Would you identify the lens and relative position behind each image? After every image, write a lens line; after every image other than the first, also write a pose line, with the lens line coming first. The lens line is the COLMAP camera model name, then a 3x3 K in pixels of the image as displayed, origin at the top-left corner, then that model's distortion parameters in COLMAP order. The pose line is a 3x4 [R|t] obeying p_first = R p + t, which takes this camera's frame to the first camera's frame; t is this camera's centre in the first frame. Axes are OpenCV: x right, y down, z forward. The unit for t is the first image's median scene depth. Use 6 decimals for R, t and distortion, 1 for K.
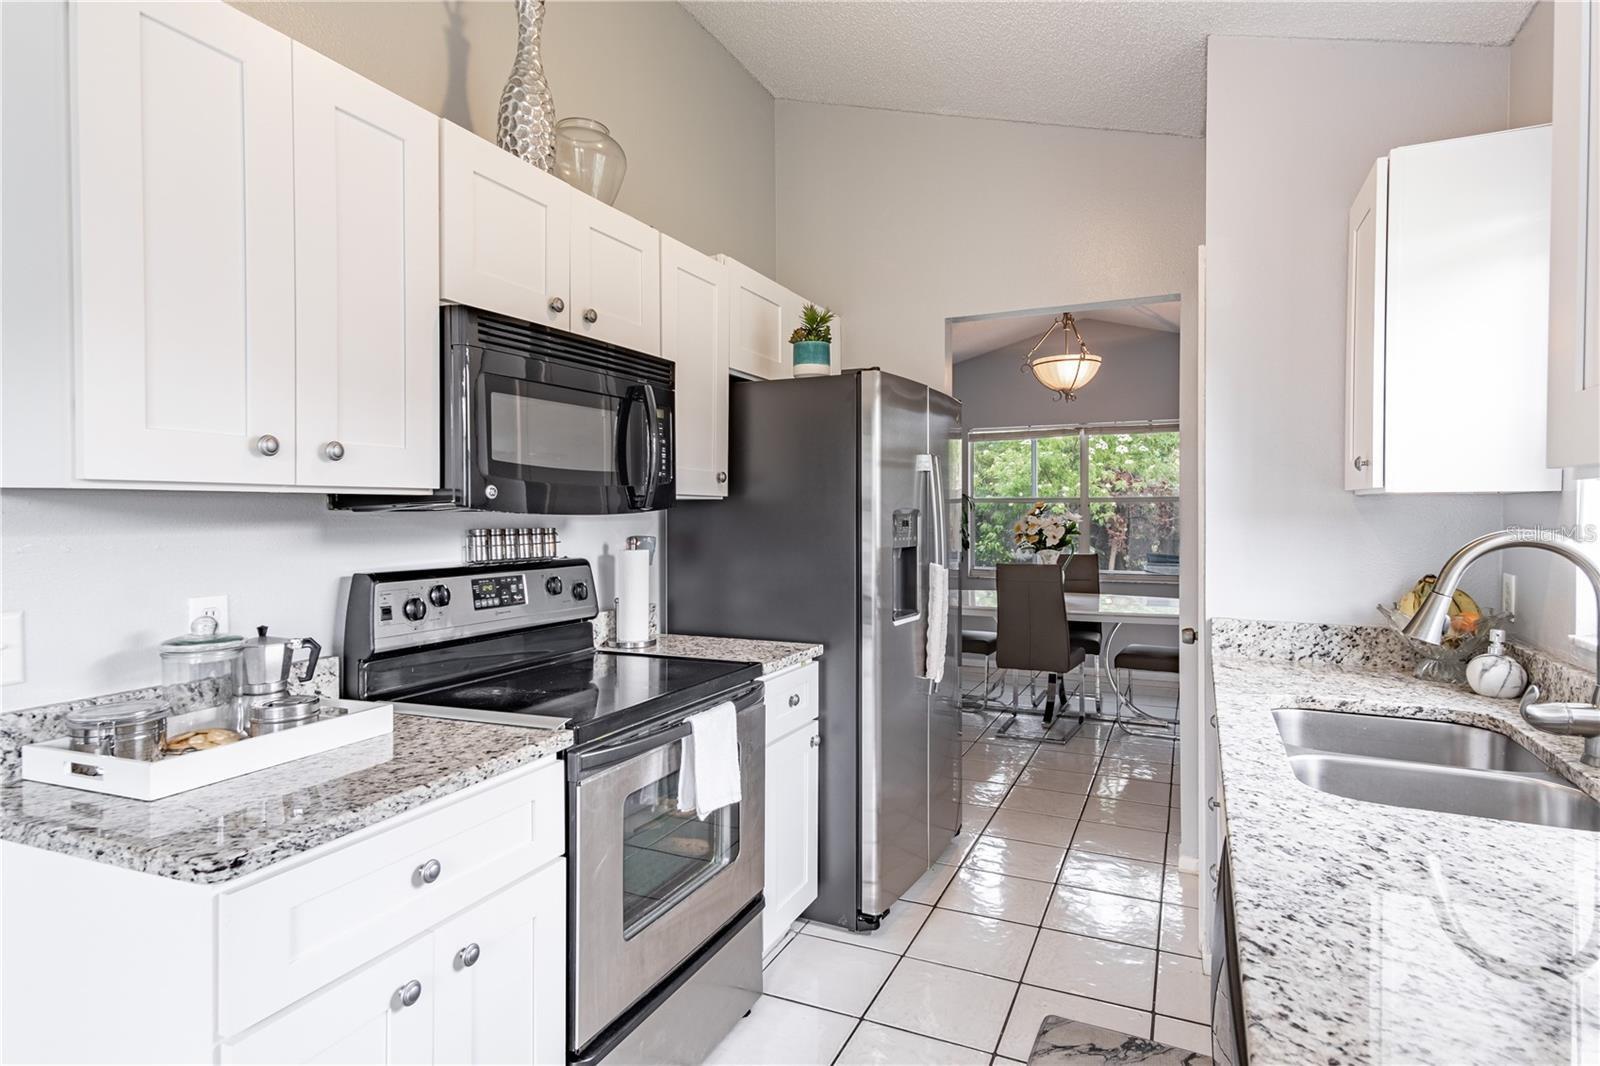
lens RADIAL K [[856.6, 0, 804.0], [0, 856.6, 523.2], [0, 0, 1]] dist [0.022623, -0.000666]
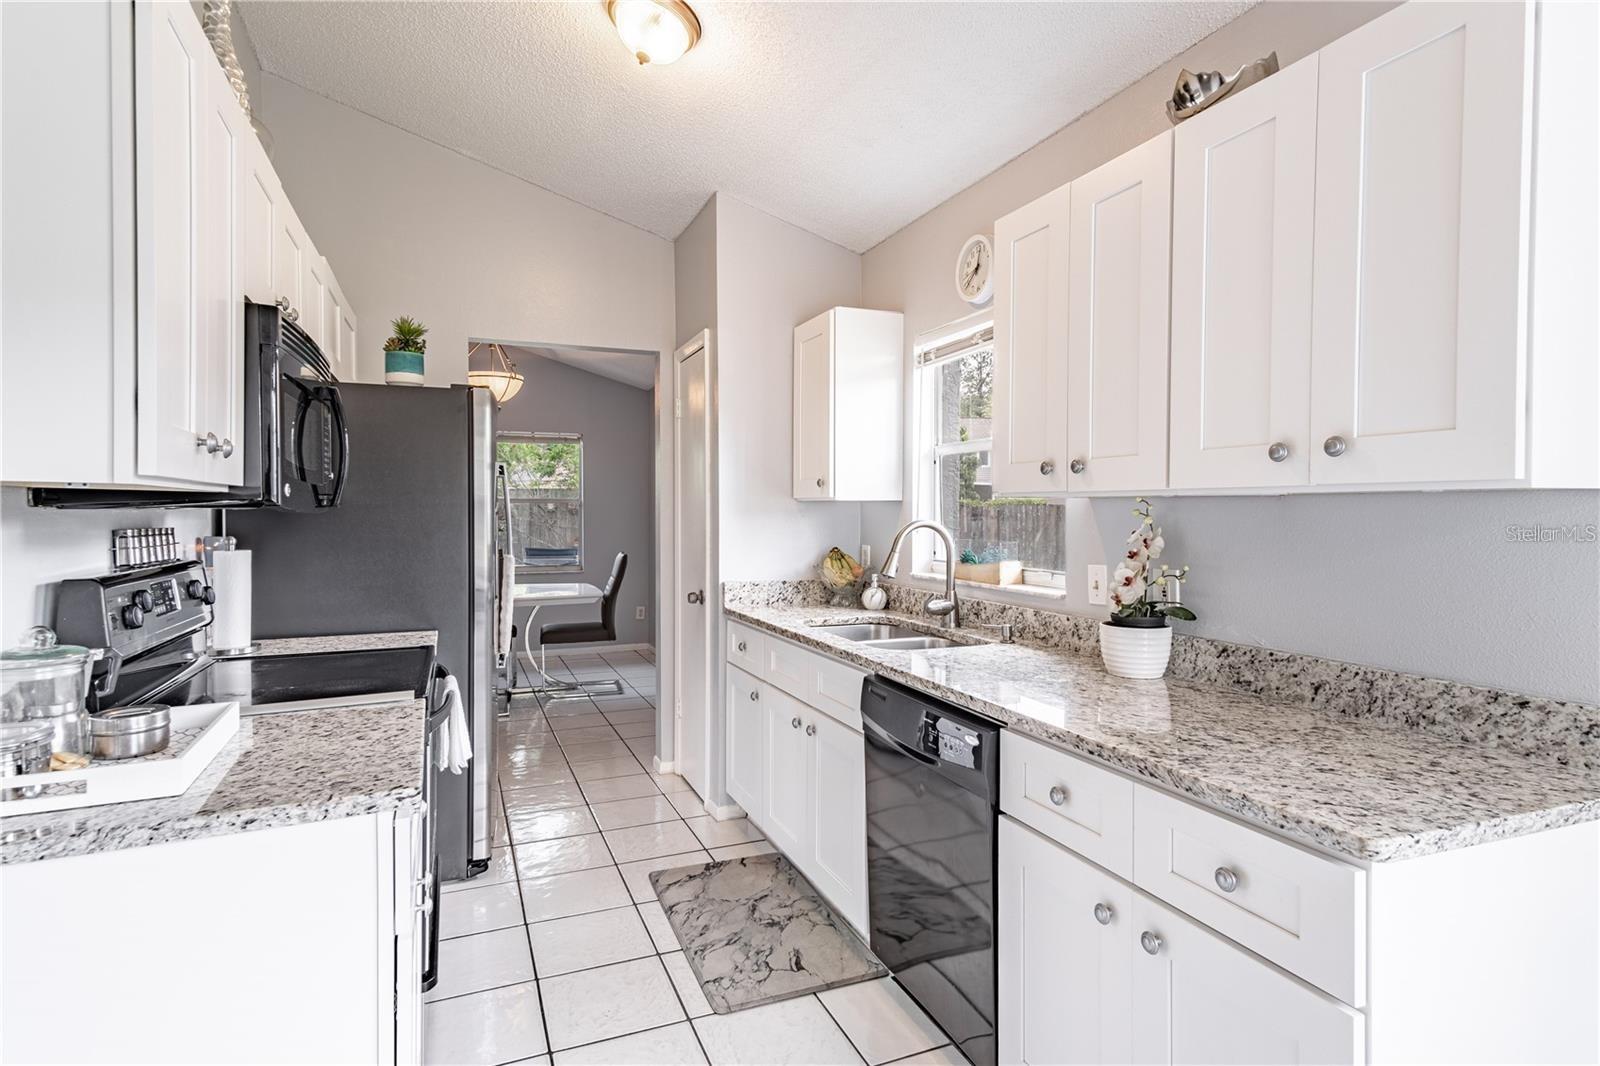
lens RADIAL K [[856.6, 0, 789.9], [0, 856.6, 527.3], [0, 0, 1]] dist [0.022623, -0.000666]
pose [[0.687268, -0.011877, 0.726307, -0.587306], [0.008992, 0.999929, 0.007842, 0.004528], [-0.726349, 0.001141, 0.687325, -0.120359]]
